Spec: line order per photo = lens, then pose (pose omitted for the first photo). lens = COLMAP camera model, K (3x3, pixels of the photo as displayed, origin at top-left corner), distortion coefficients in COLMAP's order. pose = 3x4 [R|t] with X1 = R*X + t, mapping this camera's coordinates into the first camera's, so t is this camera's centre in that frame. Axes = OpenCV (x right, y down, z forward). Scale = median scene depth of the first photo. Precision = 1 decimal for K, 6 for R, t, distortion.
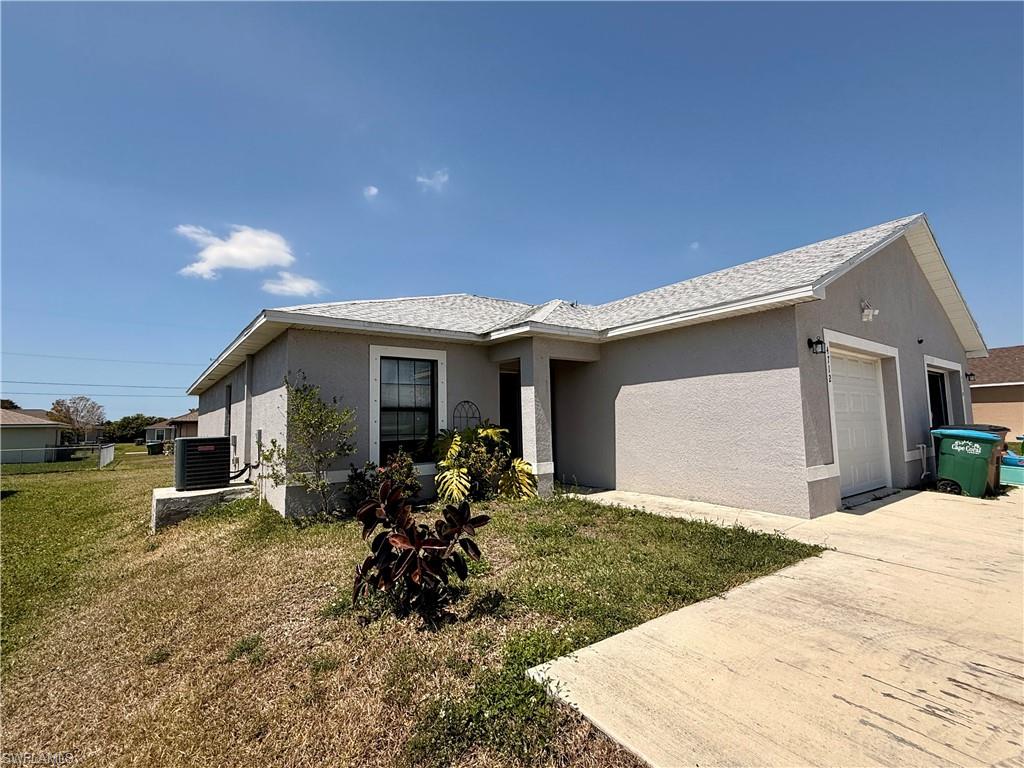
lens RADIAL K [[482.1, 0, 512.3], [0, 482.1, 381.4], [0, 0, 1]] dist [-0.004556, -0.000410]
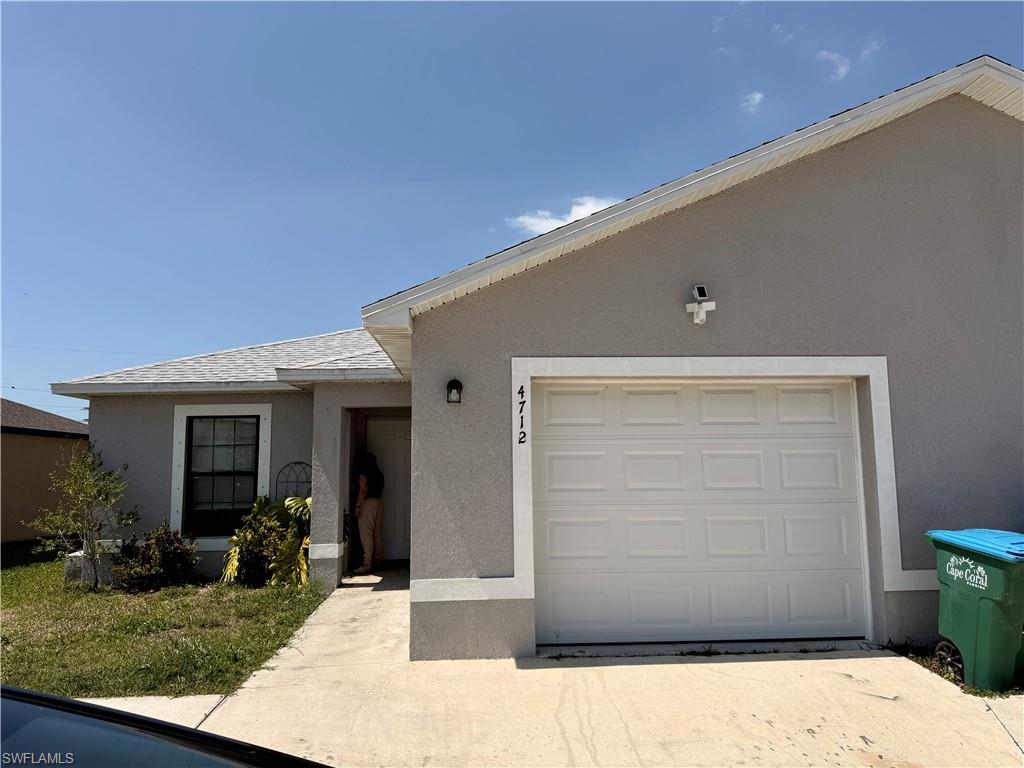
lens RADIAL K [[721.9, 0, 511.7], [0, 721.9, 383.6], [0, 0, 1]] dist [0.012452, 0.002584]
pose [[0.828625, -0.057981, -0.556793, 0.980775], [0.047159, 0.998316, -0.033776, -0.037929], [0.557814, 0.001730, 0.829964, 0.187716]]
